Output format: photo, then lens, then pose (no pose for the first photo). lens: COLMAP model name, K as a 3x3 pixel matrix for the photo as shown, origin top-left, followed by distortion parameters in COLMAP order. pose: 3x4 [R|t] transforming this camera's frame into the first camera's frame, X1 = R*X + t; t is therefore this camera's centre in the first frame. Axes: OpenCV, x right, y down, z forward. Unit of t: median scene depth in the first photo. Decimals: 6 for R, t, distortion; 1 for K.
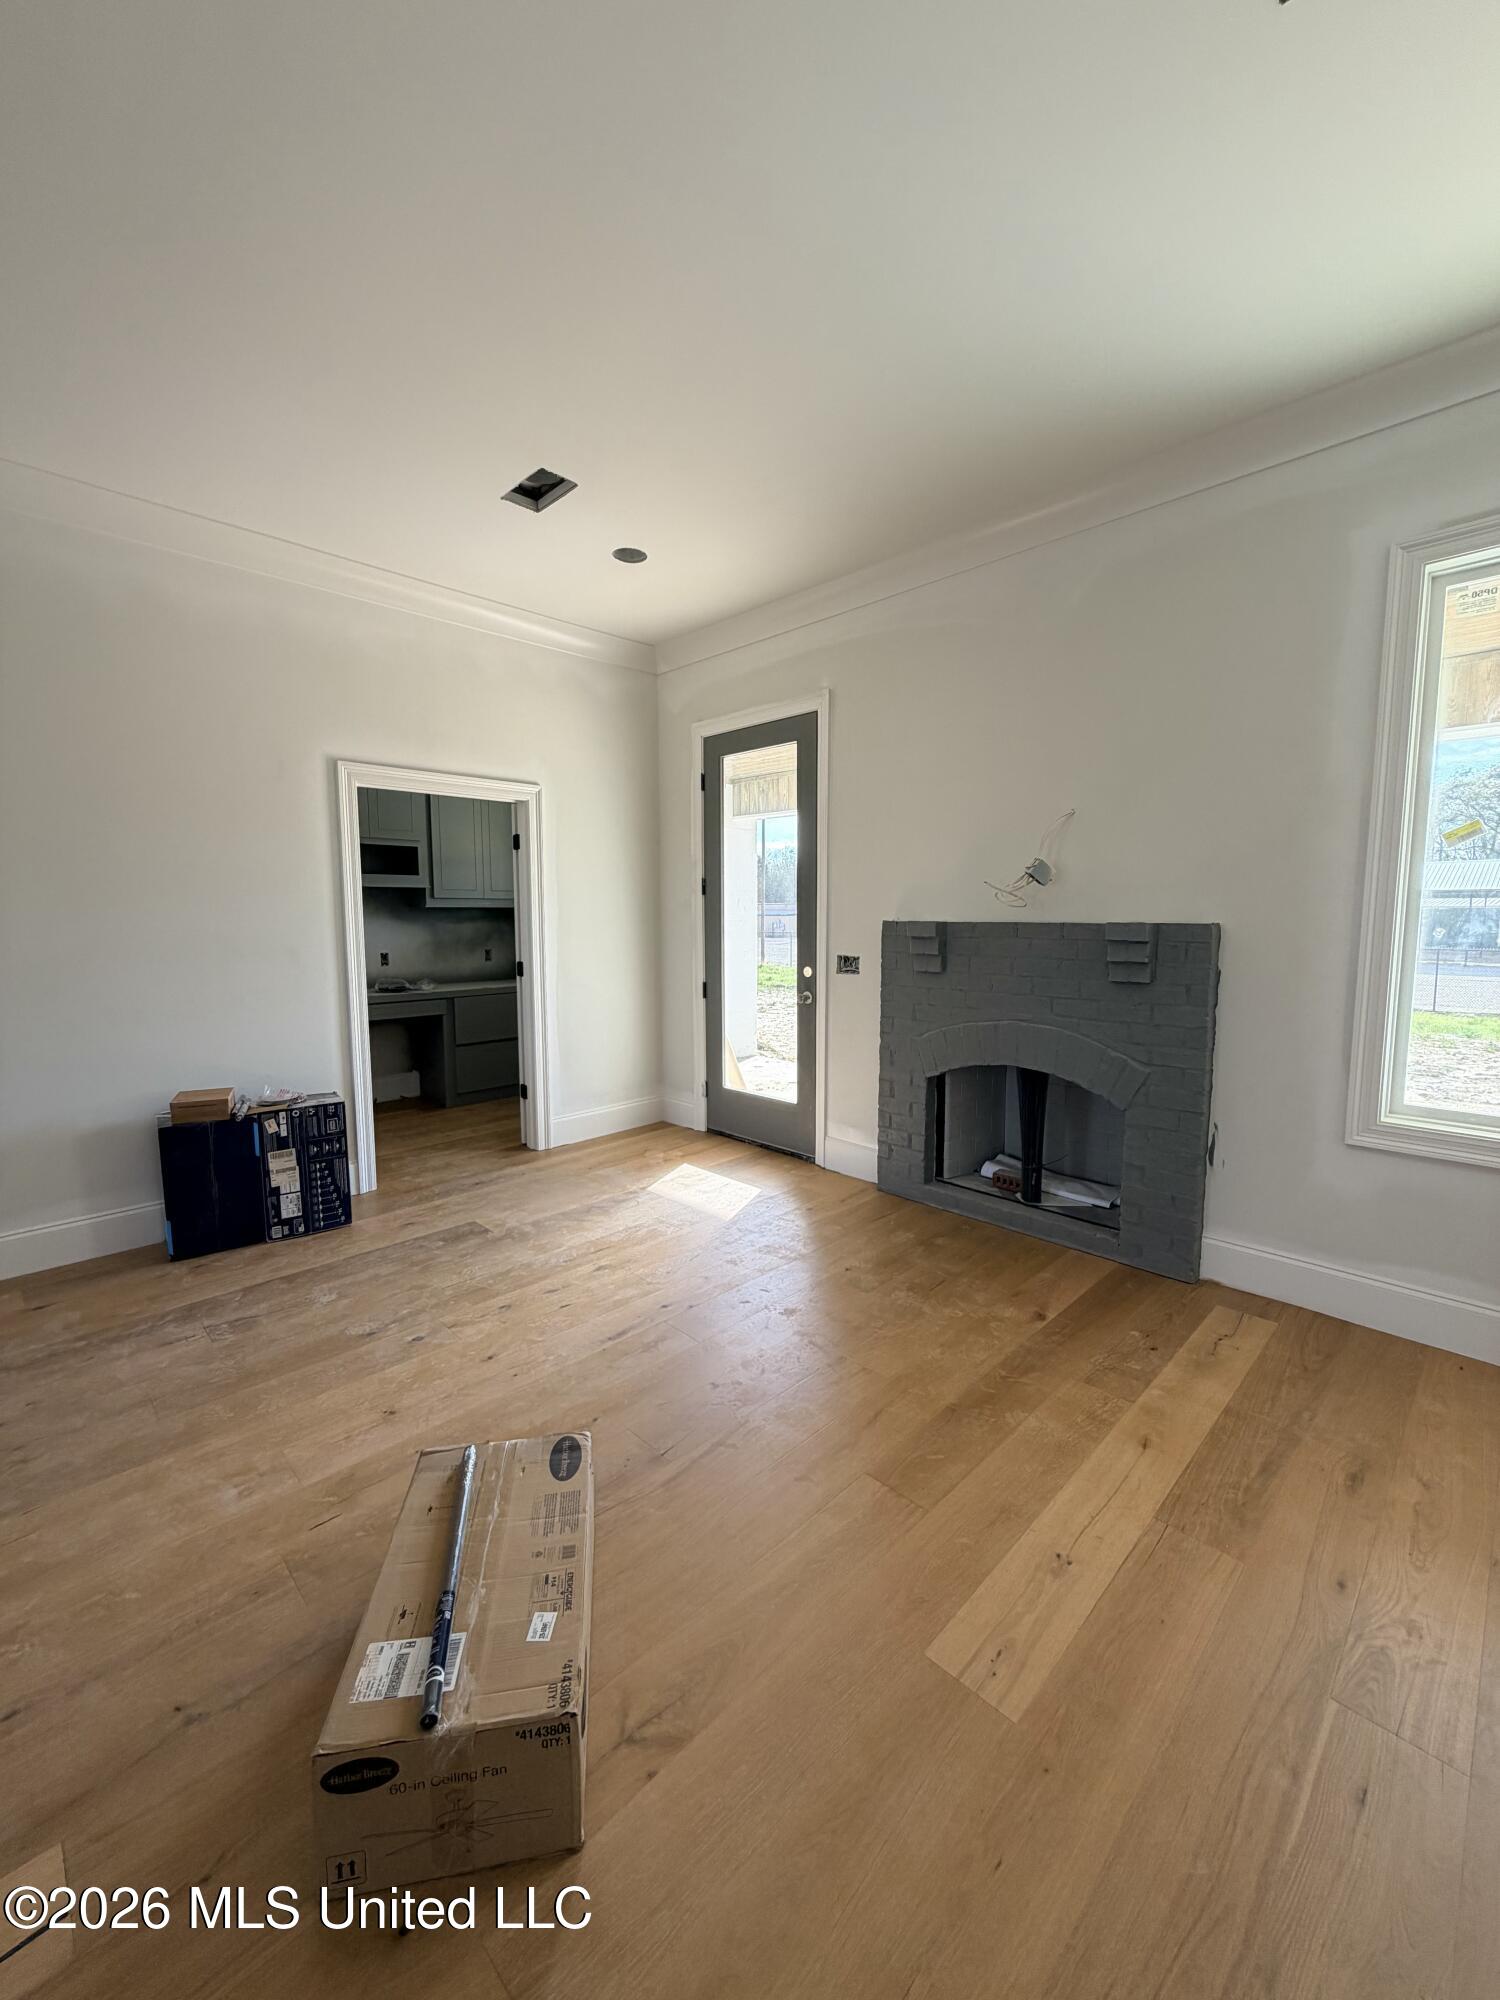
lens RADIAL K [[794.8, 0, 751.9], [0, 794.8, 996.1], [0, 0, 1]] dist [-0.000314, 0.000108]
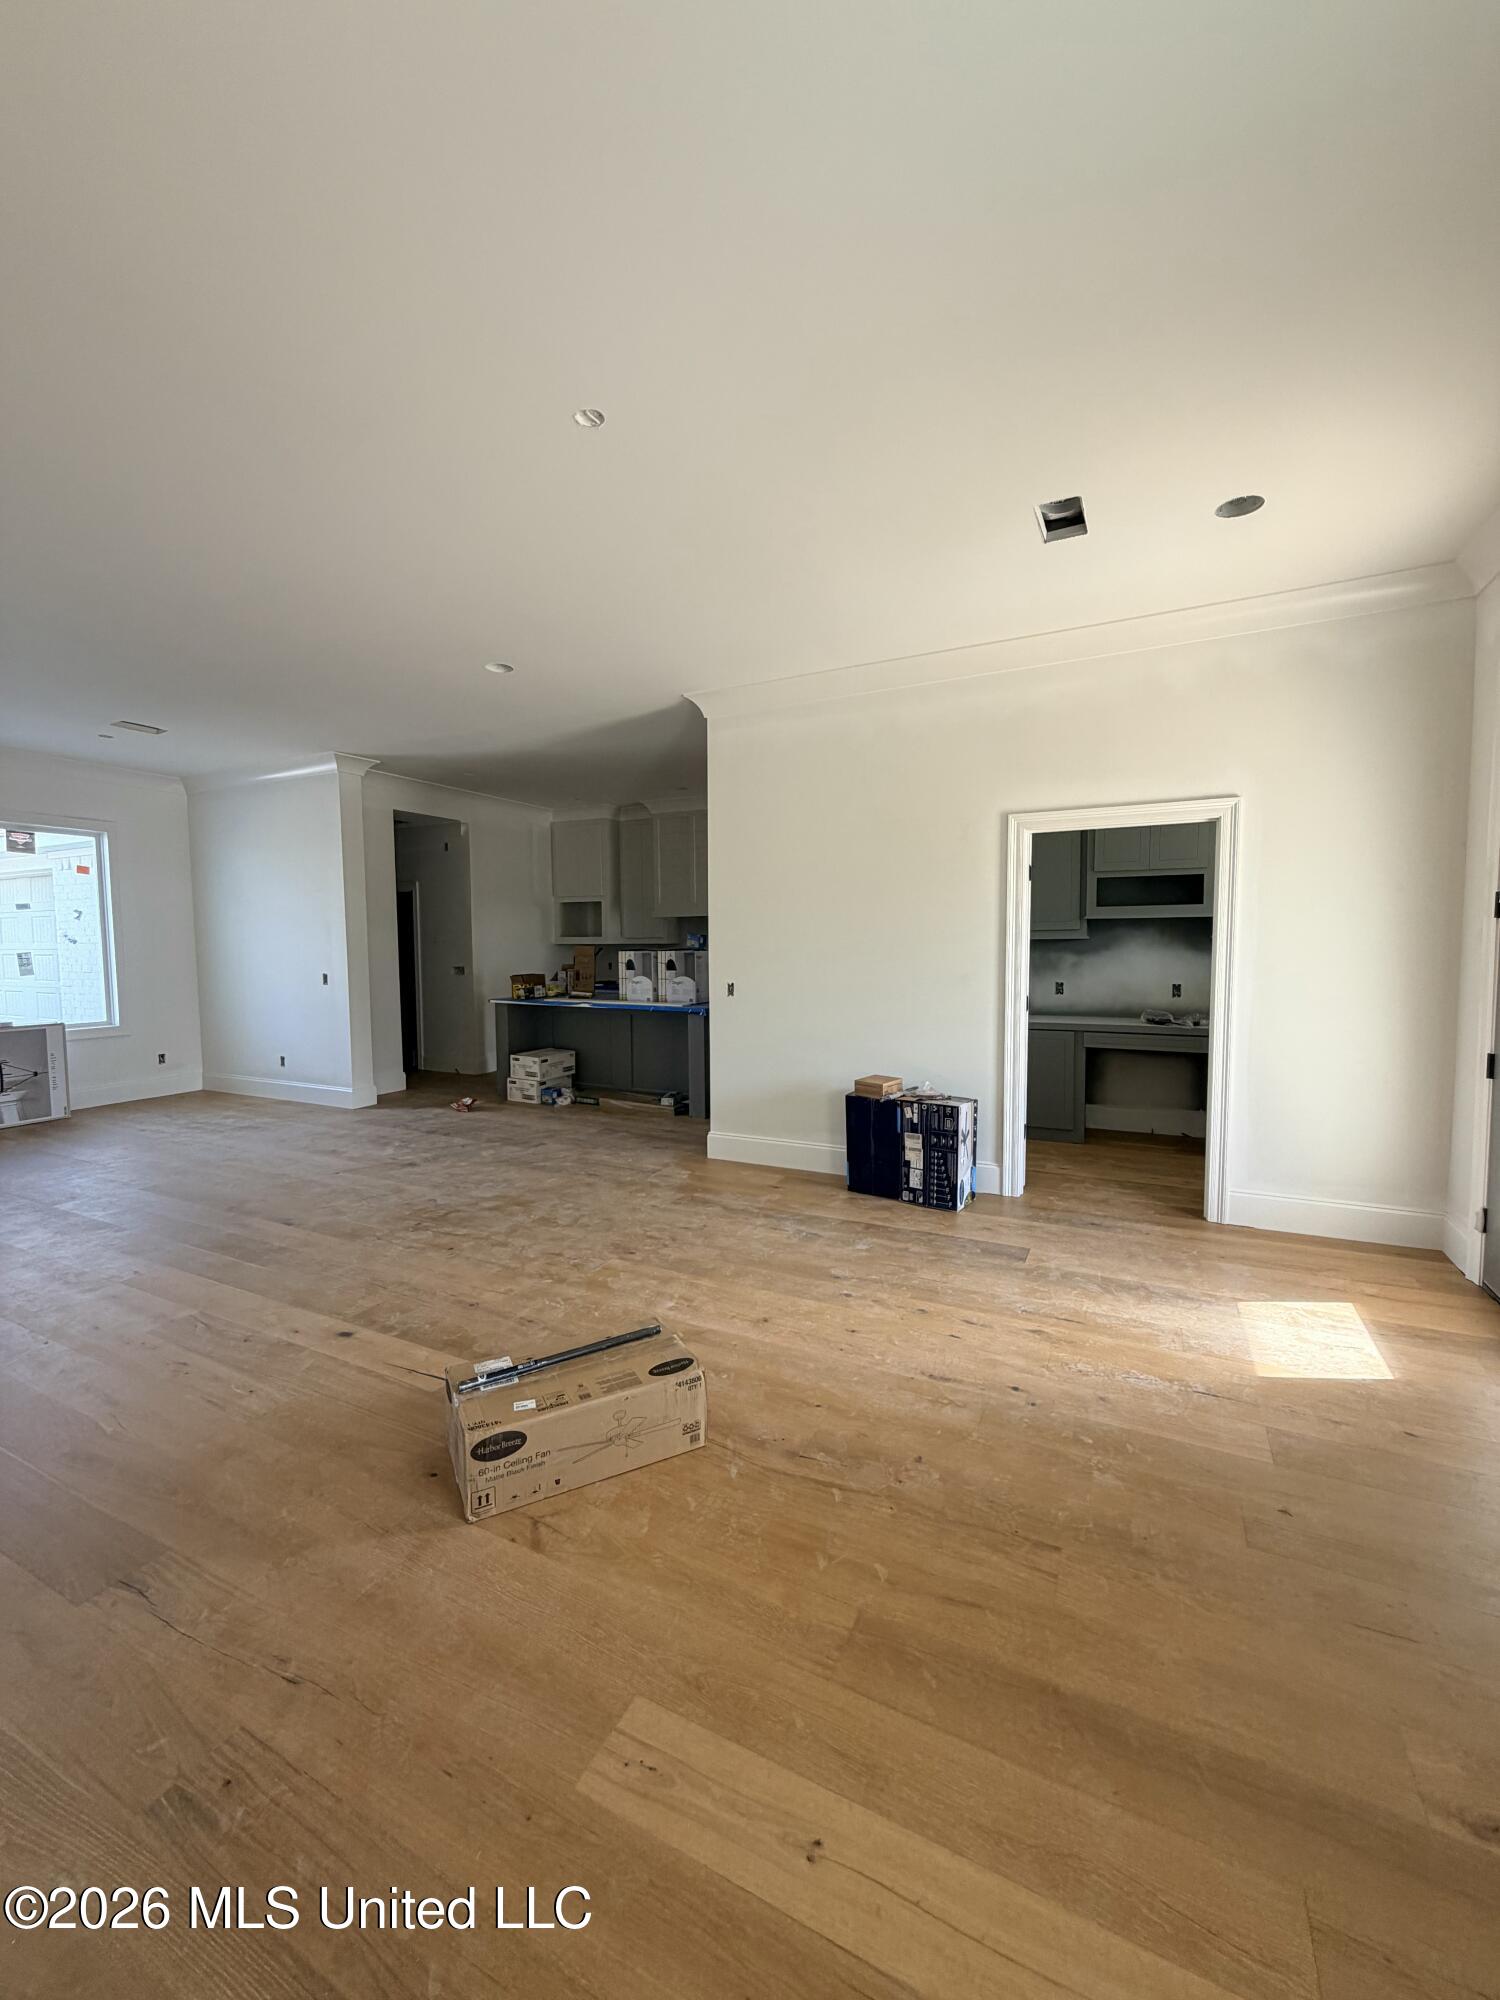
lens RADIAL K [[794.8, 0, 752.8], [0, 794.8, 995.3], [0, 0, 1]] dist [-0.000314, 0.000108]
pose [[0.315486, 0.062852, -0.946846, 0.513019], [-0.091932, 0.995135, 0.035425, -0.046835], [0.944466, 0.075869, 0.319730, 0.330717]]
